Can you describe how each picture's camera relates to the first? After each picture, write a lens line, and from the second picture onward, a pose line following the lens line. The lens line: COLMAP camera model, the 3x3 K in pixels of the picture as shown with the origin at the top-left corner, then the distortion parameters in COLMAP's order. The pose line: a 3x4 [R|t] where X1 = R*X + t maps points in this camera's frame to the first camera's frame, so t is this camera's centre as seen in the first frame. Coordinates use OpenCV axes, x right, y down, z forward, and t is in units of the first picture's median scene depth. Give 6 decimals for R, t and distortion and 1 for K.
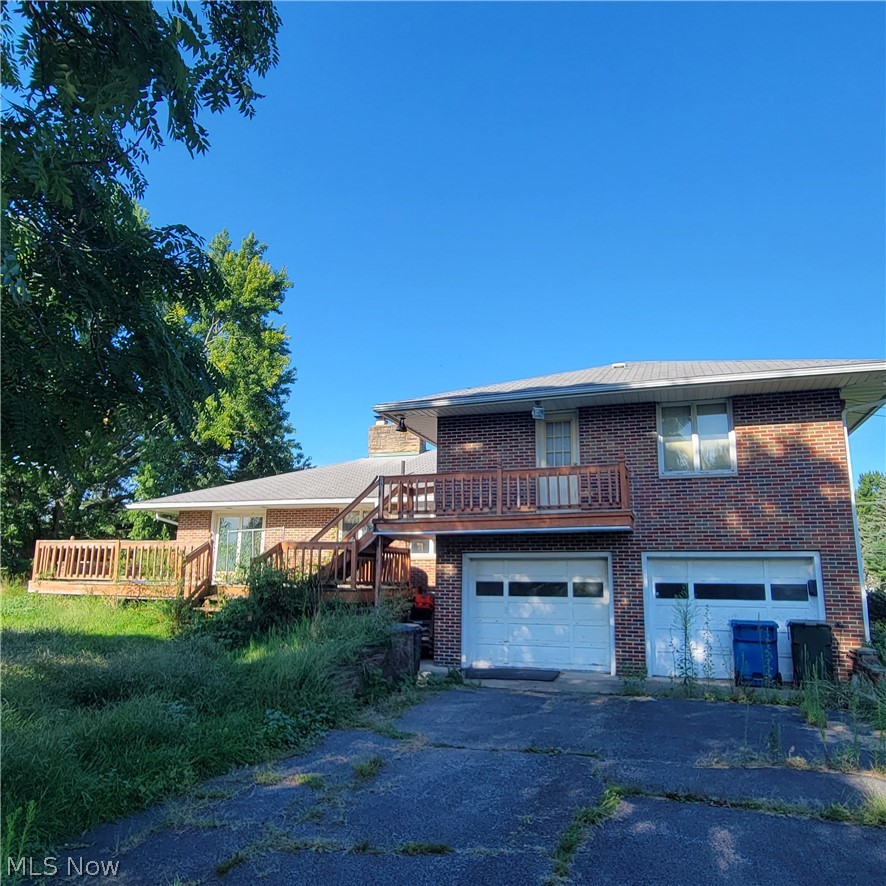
lens RADIAL K [[546.2, 0, 443.0], [0, 546.2, 443.0], [0, 0, 1]] dist [0.025307, 0.000588]
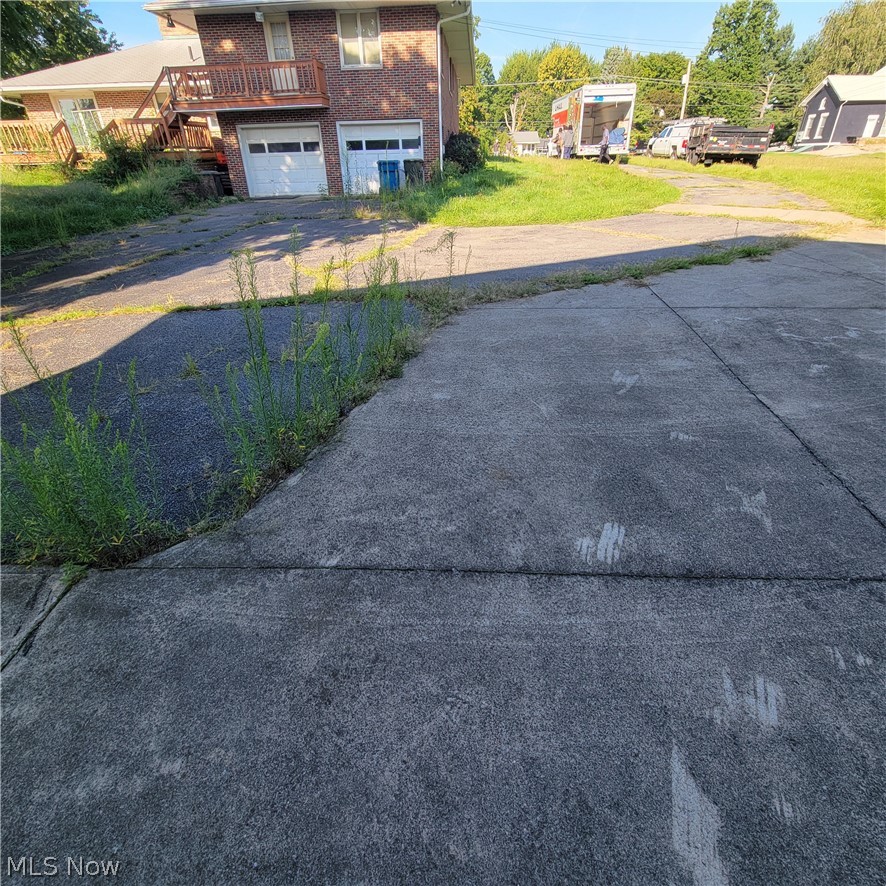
lens RADIAL K [[482.8, 0, 443.0], [0, 482.8, 443.0], [0, 0, 1]] dist [-0.021143, 0.003058]
pose [[0.974469, -0.131287, 0.182140, 0.252227], [-0.032522, 0.720133, 0.693073, -0.122093], [-0.222156, -0.681302, 0.697477, -0.781351]]
